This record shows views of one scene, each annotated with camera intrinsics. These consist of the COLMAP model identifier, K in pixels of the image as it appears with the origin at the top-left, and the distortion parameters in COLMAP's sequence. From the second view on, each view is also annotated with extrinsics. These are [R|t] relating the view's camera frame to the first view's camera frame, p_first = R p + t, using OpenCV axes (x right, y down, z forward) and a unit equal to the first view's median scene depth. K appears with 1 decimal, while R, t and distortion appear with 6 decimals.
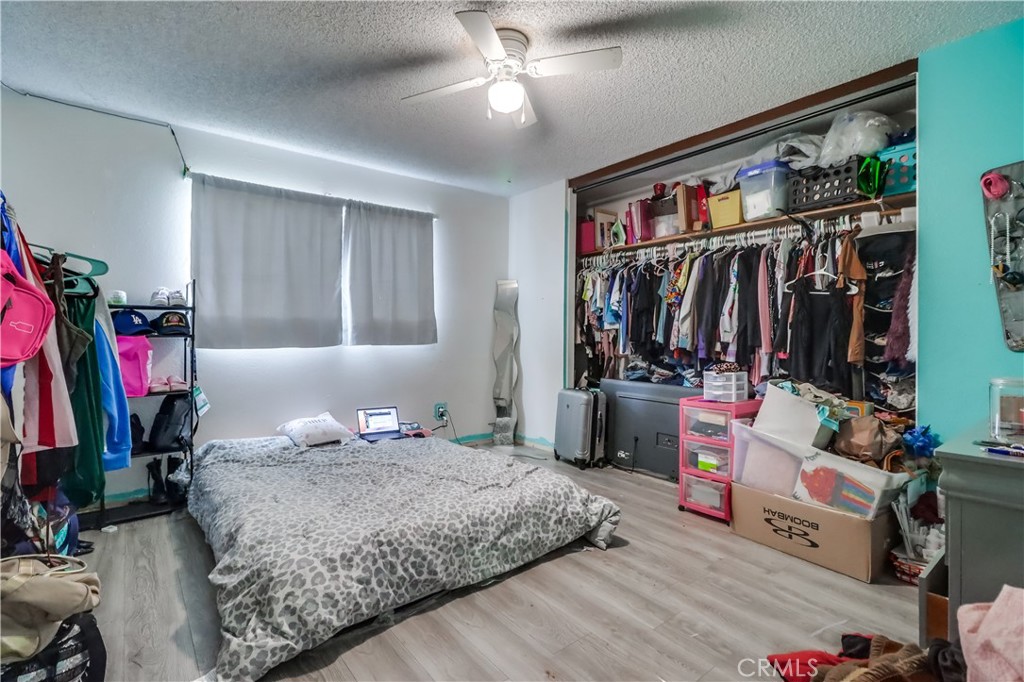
lens RADIAL K [[492.0, 0, 507.2], [0, 492.0, 339.0], [0, 0, 1]] dist [0.018919, -0.009864]
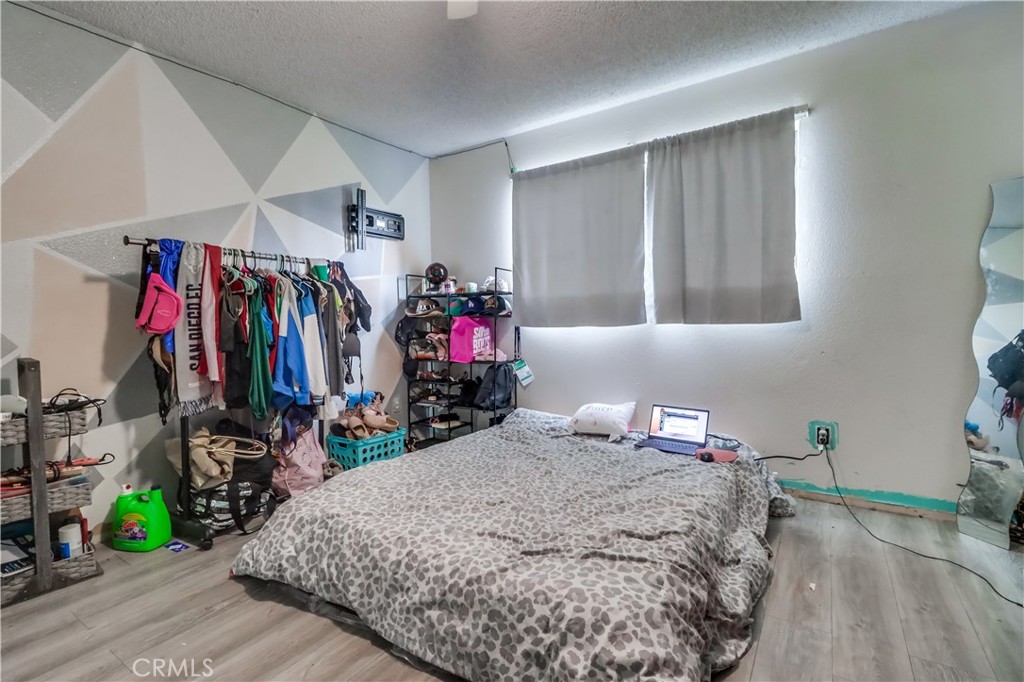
lens RADIAL K [[492.0, 0, 508.8], [0, 492.0, 341.3], [0, 0, 1]] dist [0.018919, -0.009864]
pose [[0.283084, 0.034608, -0.958470, 0.589441], [0.007449, 0.999239, 0.038280, 0.012425], [0.959066, -0.017976, 0.282611, 0.830073]]
